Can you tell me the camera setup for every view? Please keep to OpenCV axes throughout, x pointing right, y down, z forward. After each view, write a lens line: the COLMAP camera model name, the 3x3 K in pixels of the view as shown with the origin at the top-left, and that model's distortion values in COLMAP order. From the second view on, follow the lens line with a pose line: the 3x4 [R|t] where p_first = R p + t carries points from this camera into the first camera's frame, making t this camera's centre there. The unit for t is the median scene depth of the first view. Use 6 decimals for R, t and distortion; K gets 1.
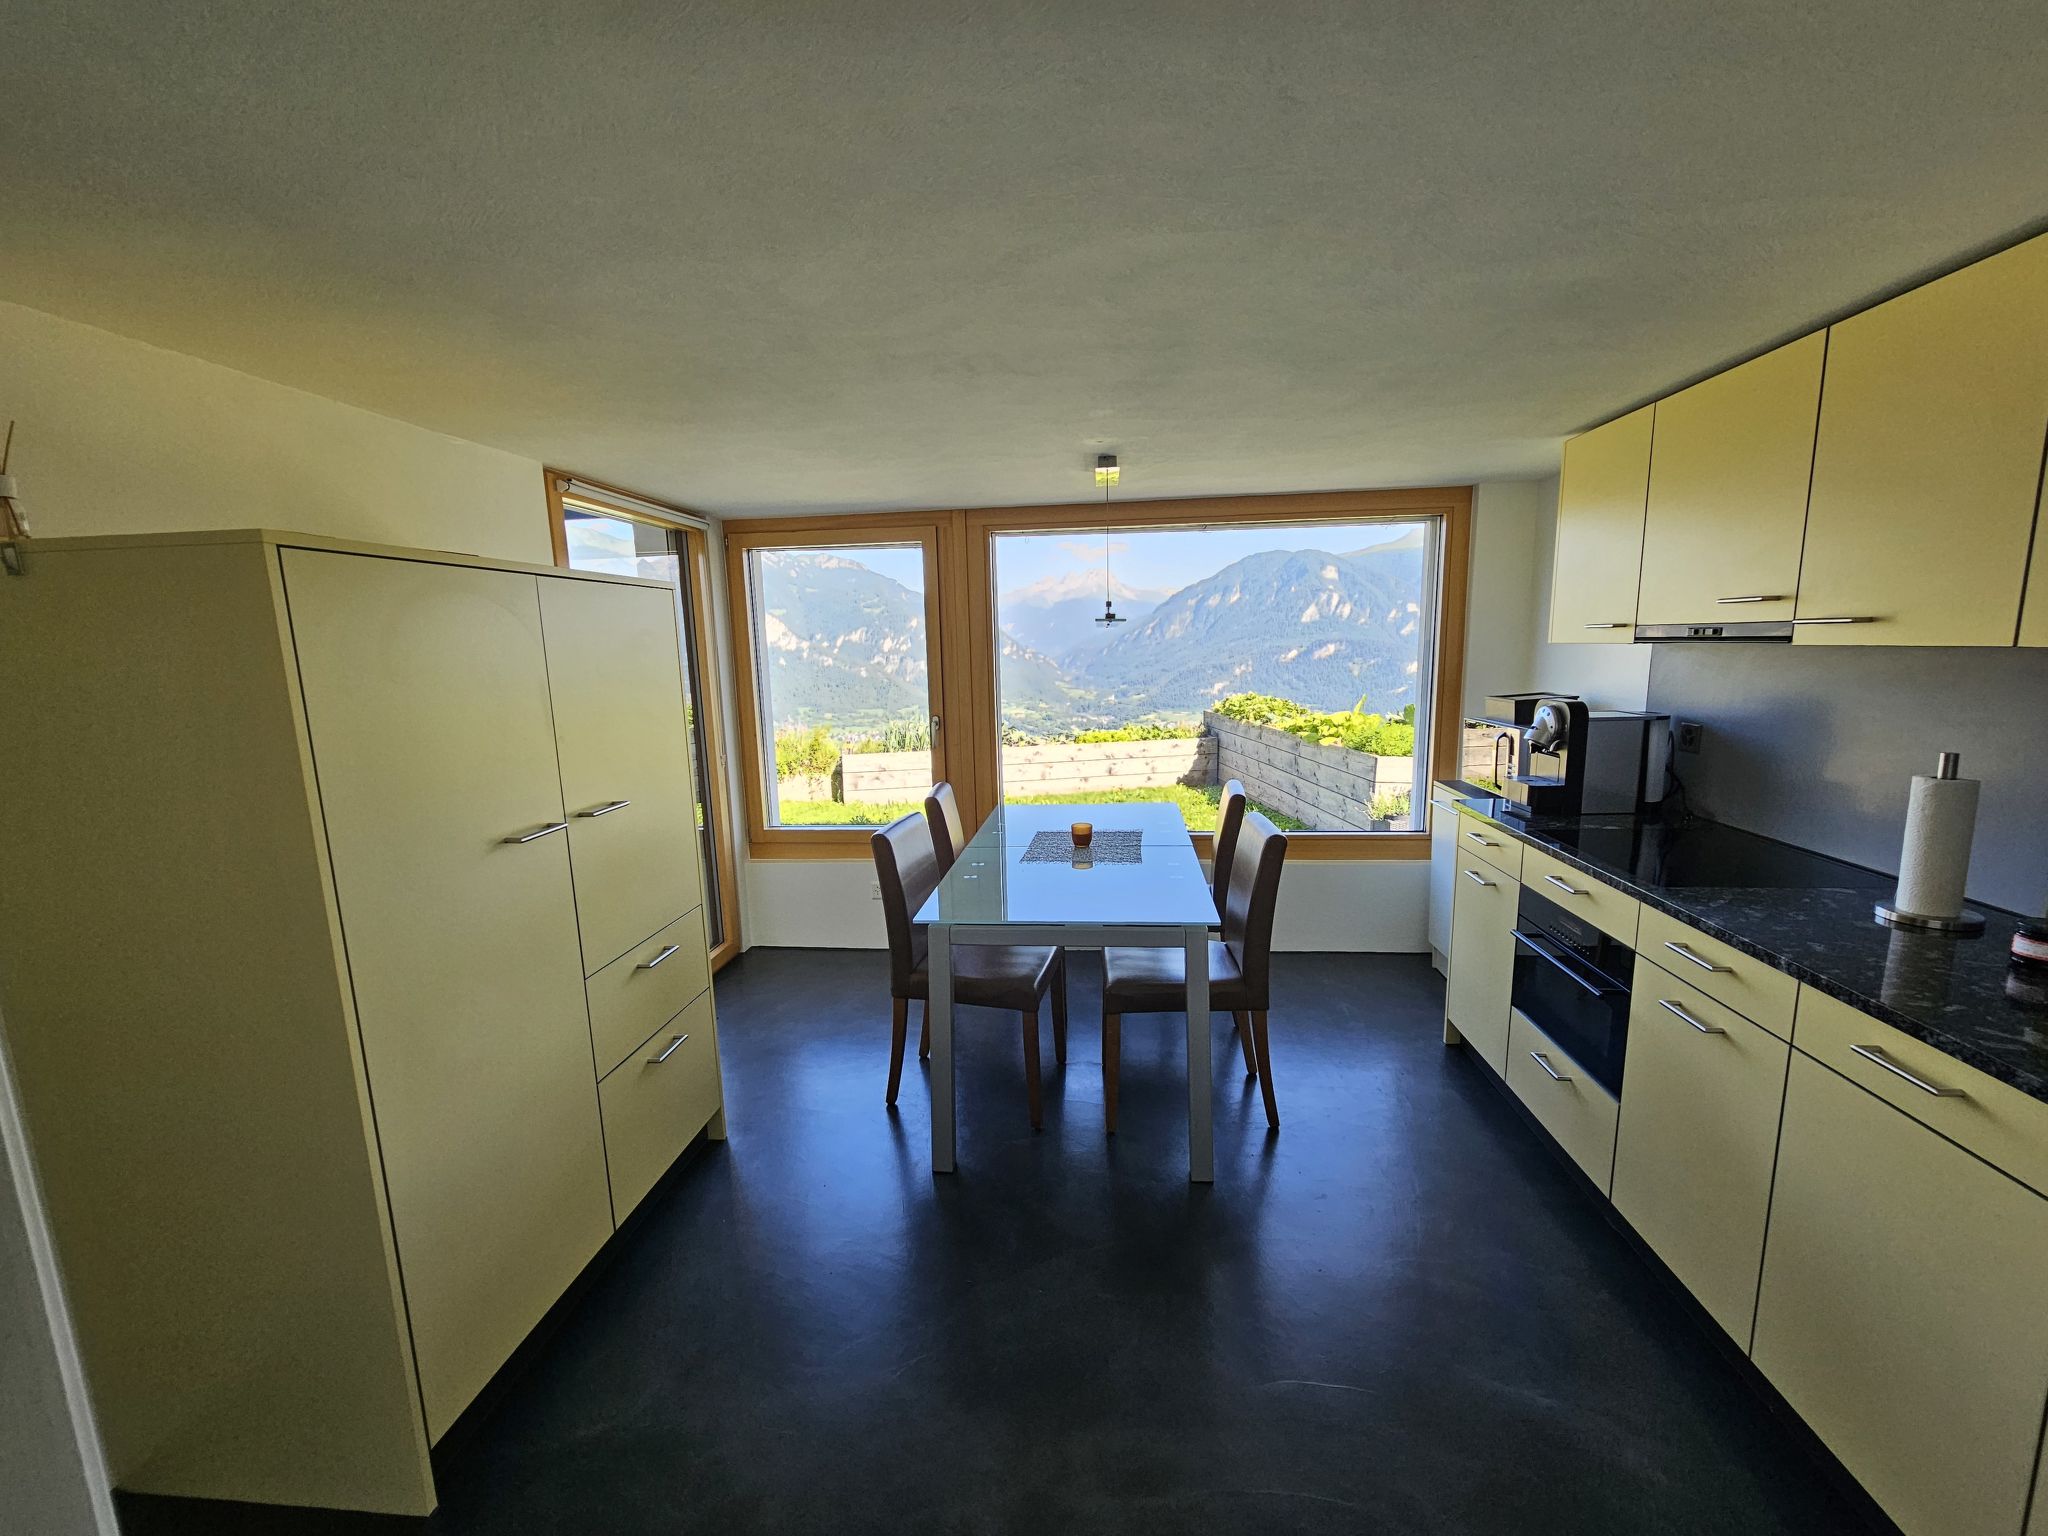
lens RADIAL K [[839.7, 0, 1030.5], [0, 839.7, 776.1], [0, 0, 1]] dist [0.001708, -0.000380]
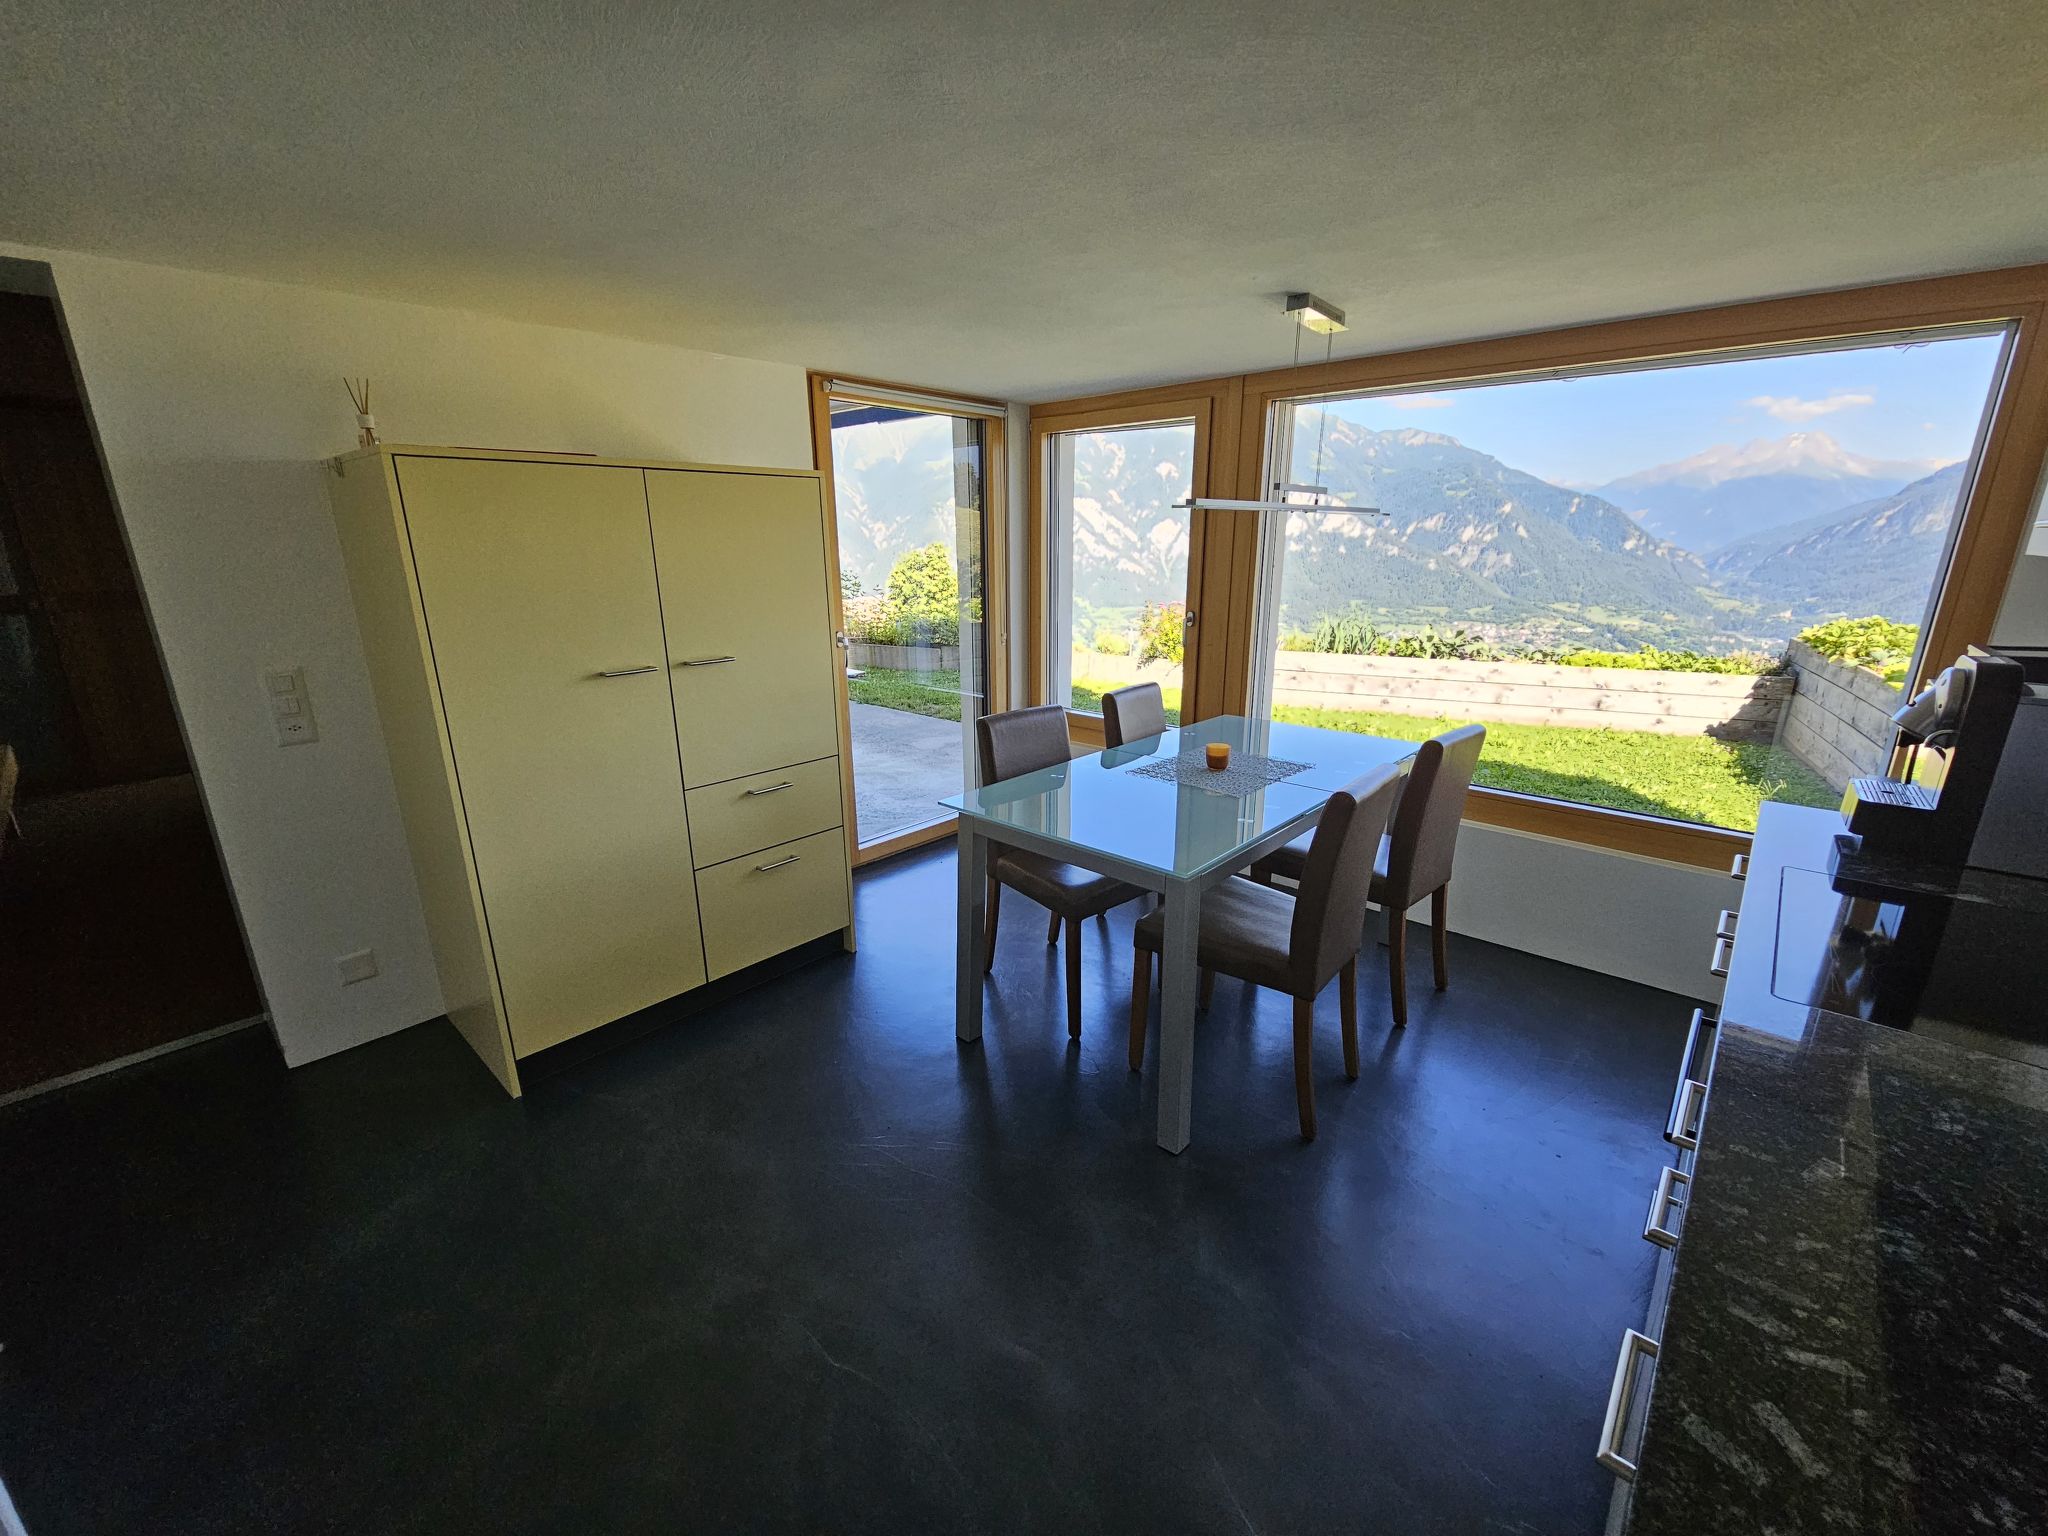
lens RADIAL K [[839.7, 0, 1030.7], [0, 839.7, 782.1], [0, 0, 1]] dist [0.001708, -0.000380]
pose [[0.808472, 0.187198, -0.557969, 0.322829], [-0.109912, 0.979411, 0.169333, -0.026485], [0.578180, -0.075574, 0.812402, 0.129971]]
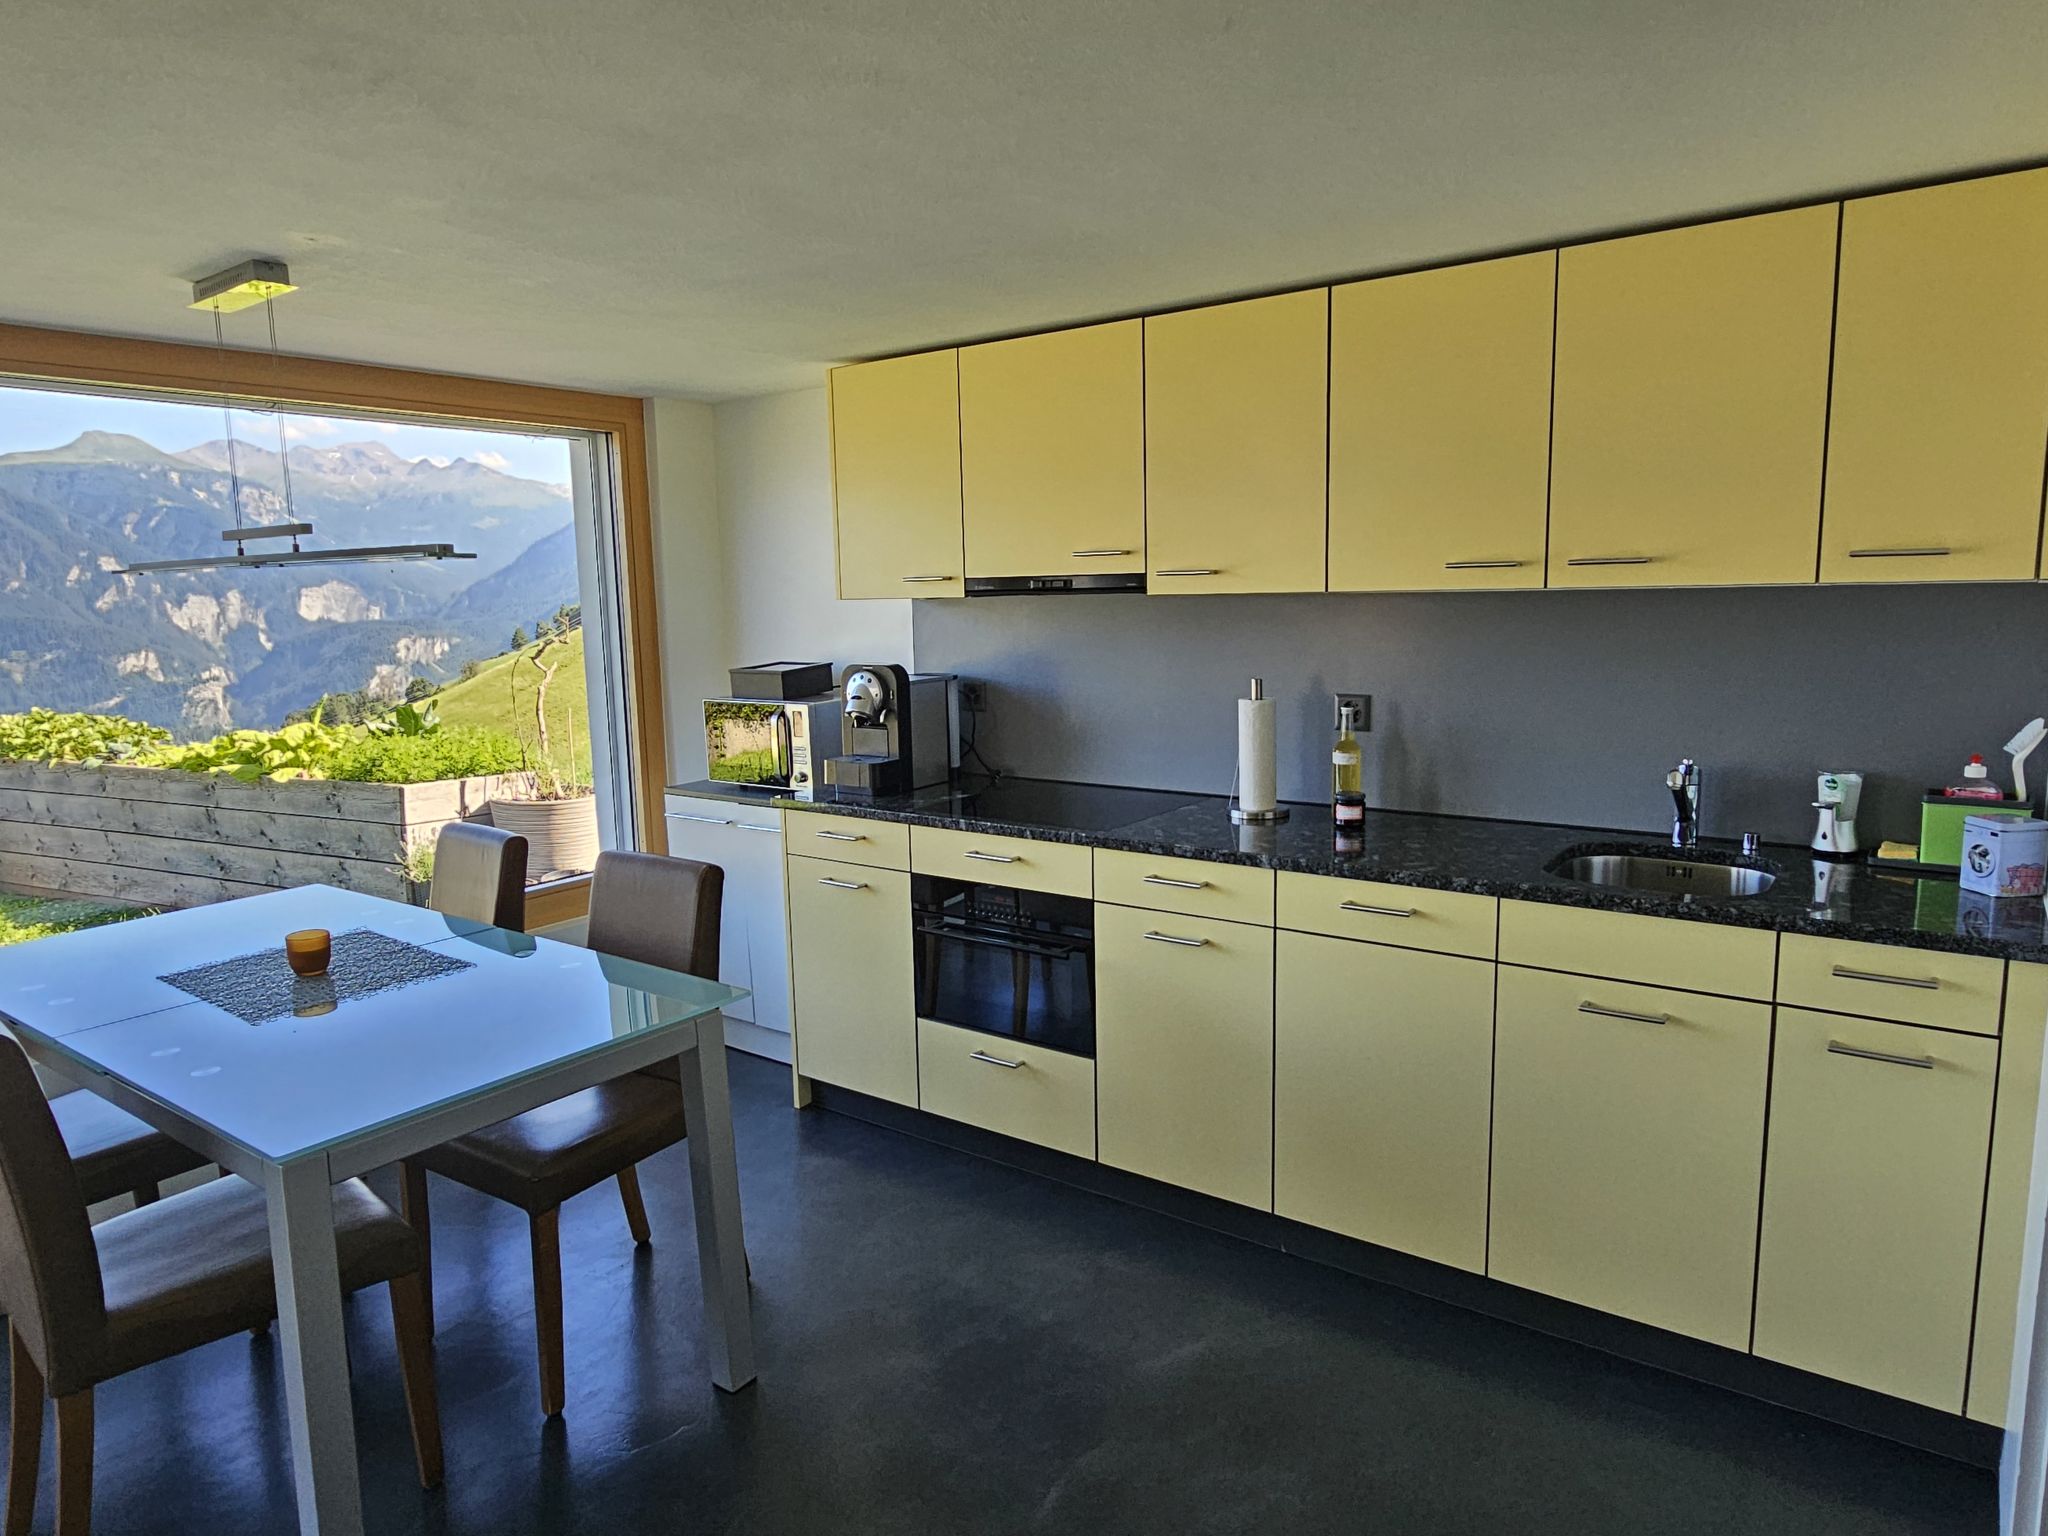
lens RADIAL K [[1261.8, 0, 1026.0], [0, 1261.8, 757.9], [0, 0, 1]] dist [-0.005937, -0.001550]
pose [[0.505301, -0.105971, 0.856412, -0.307207], [0.147953, 0.988375, 0.035004, -0.011836], [-0.850165, 0.109021, 0.515105, 0.145869]]
